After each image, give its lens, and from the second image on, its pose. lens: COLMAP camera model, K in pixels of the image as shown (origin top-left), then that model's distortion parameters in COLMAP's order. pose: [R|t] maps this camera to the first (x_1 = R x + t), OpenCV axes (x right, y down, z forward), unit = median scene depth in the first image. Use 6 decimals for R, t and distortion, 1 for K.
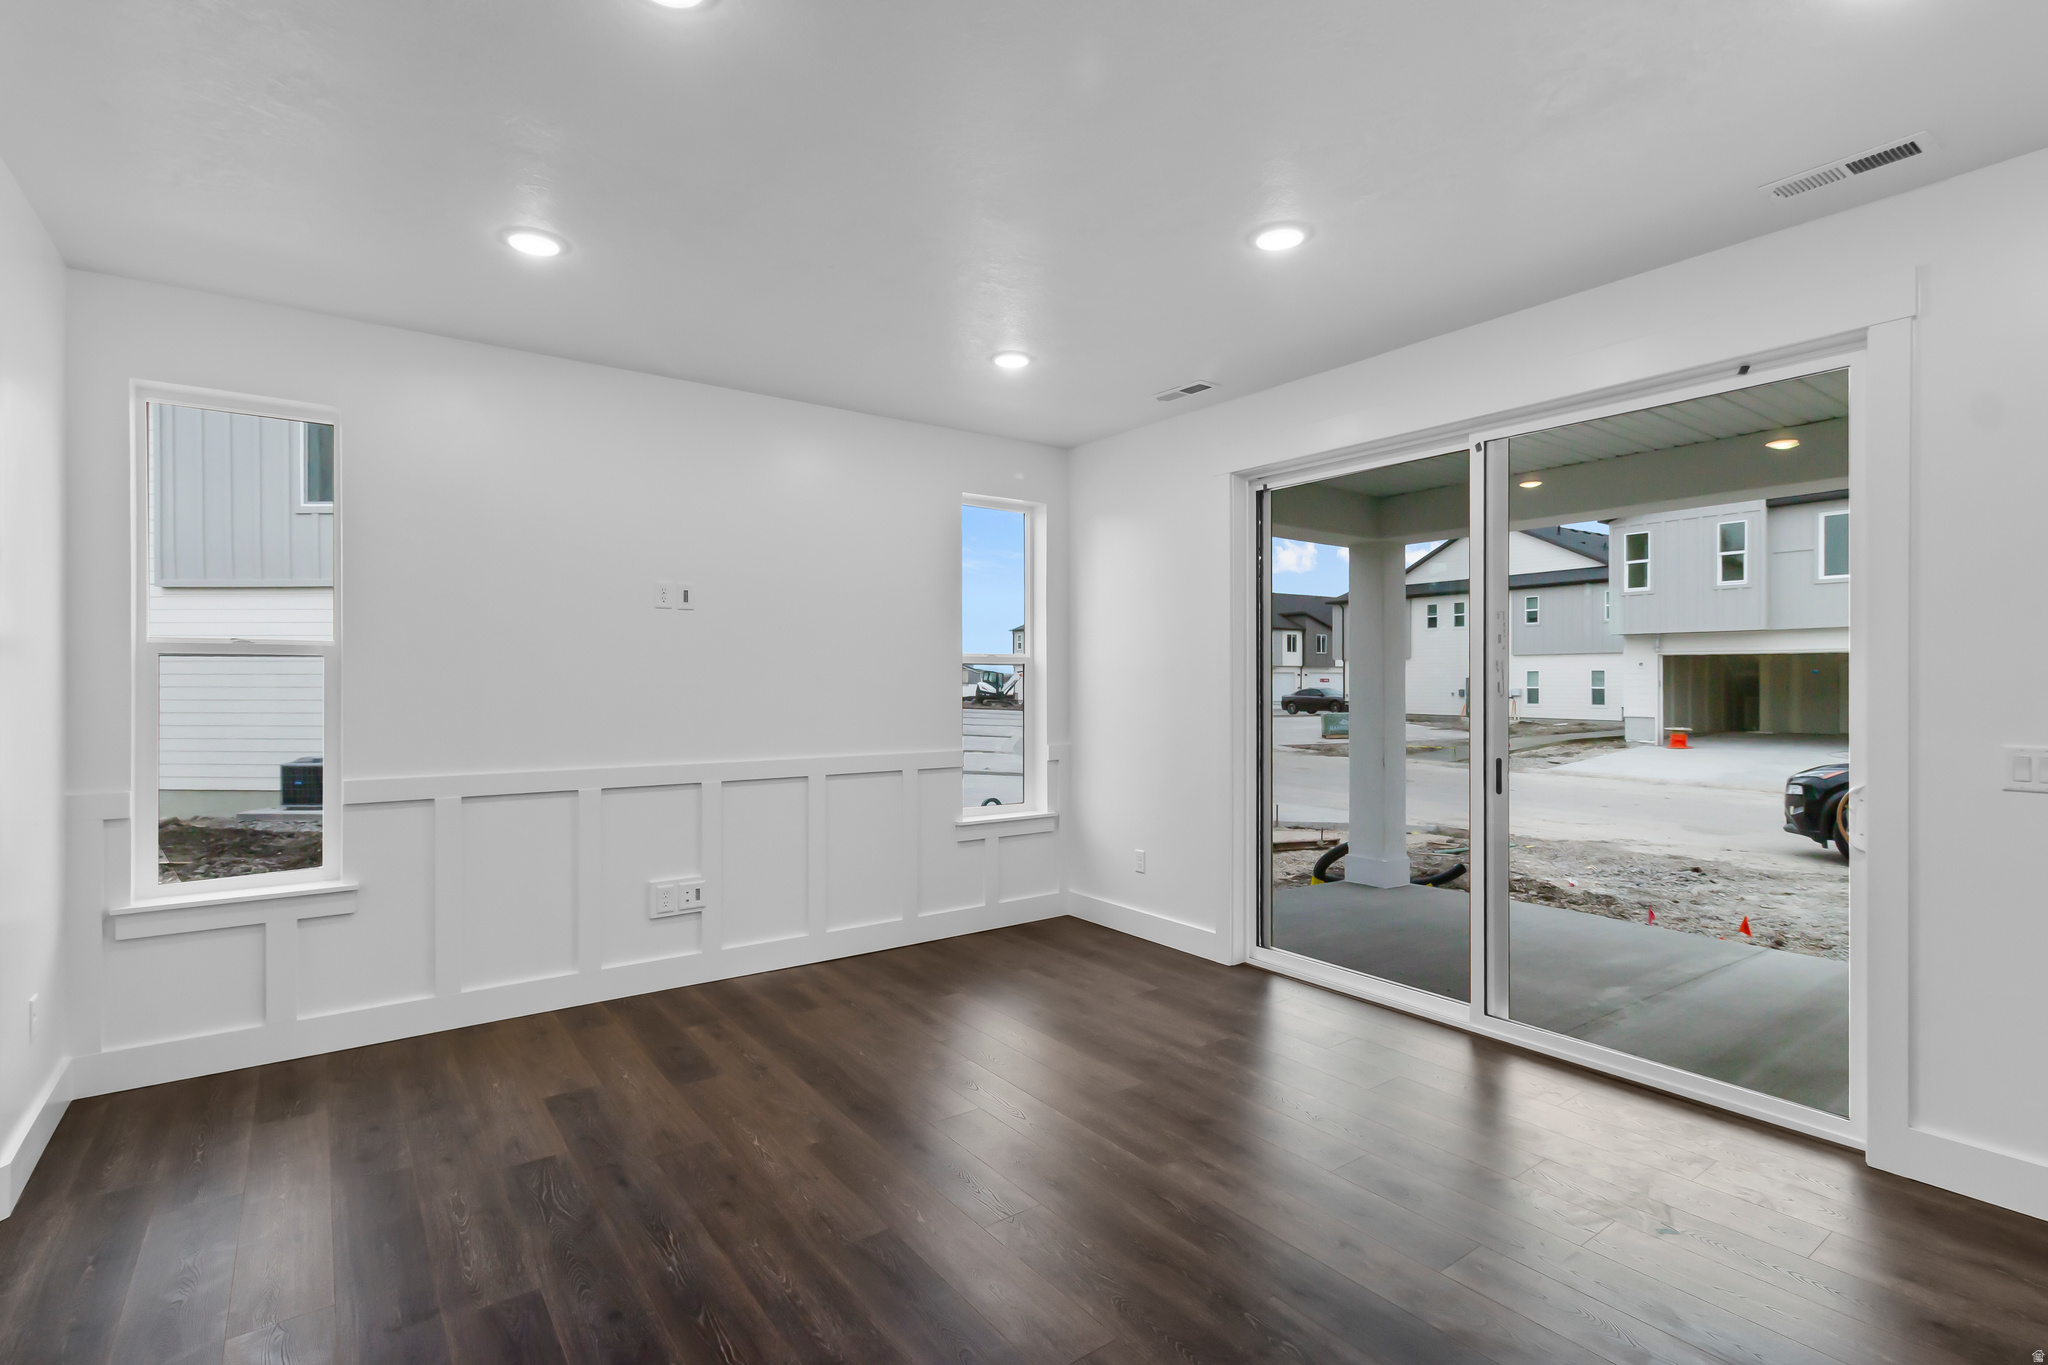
lens RADIAL K [[941.1, 0, 1025.0], [0, 941.1, 684.0], [0, 0, 1]] dist [0.004560, 0.000673]
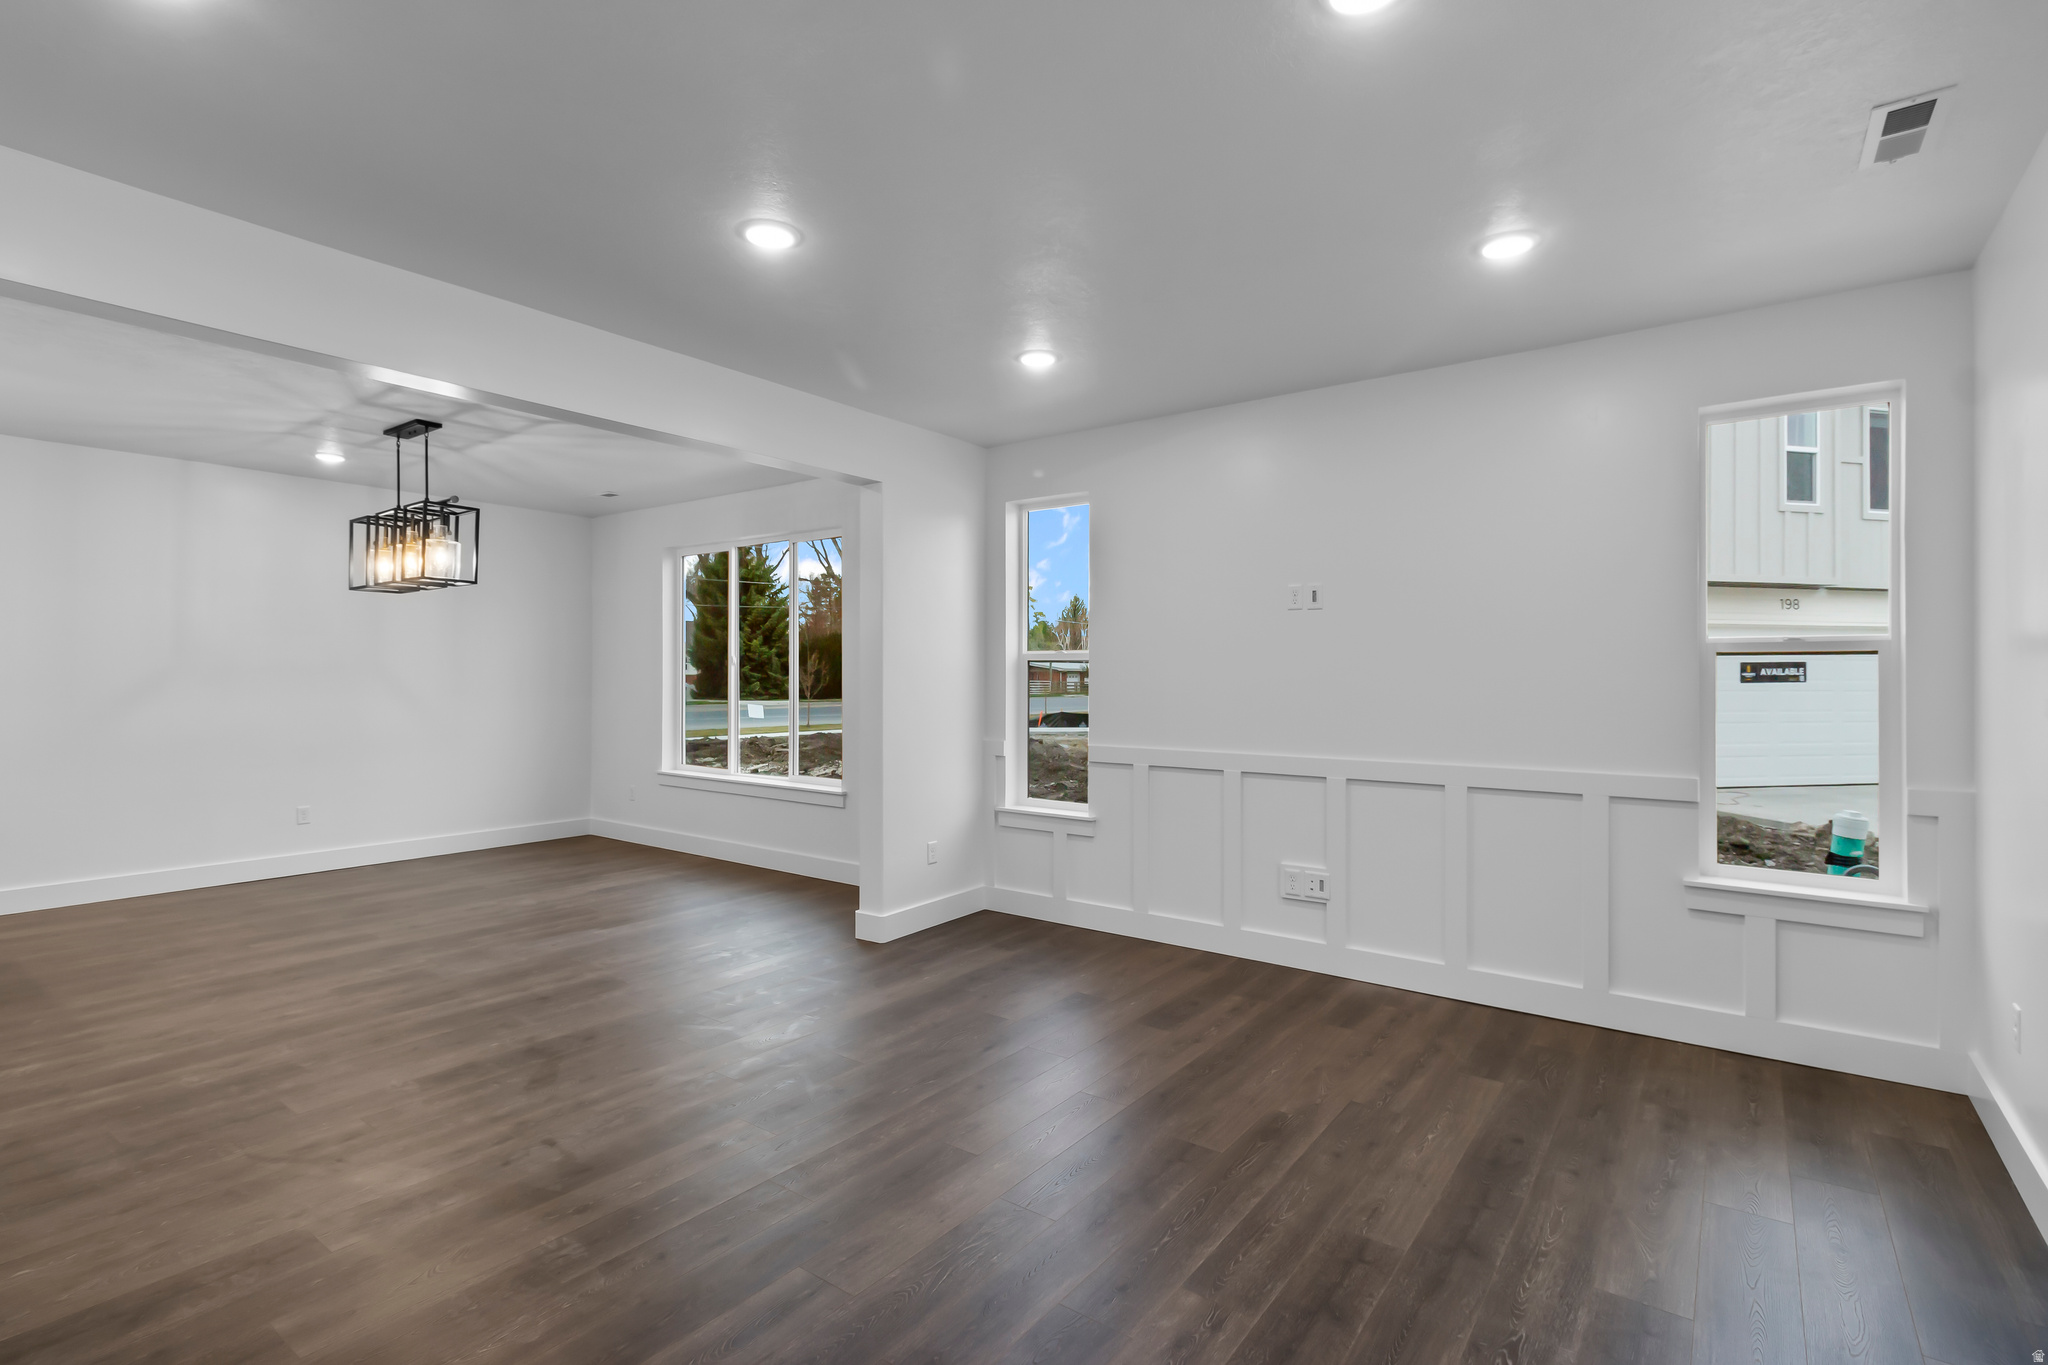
lens RADIAL K [[922.4, 0, 1024.1], [0, 922.4, 668.9], [0, 0, 1]] dist [0.014034, -0.000453]
pose [[0.323903, -0.008656, -0.946051, 0.519844], [-0.005222, 0.999927, -0.010937, -0.000047], [0.946076, 0.008483, 0.323834, 0.378252]]
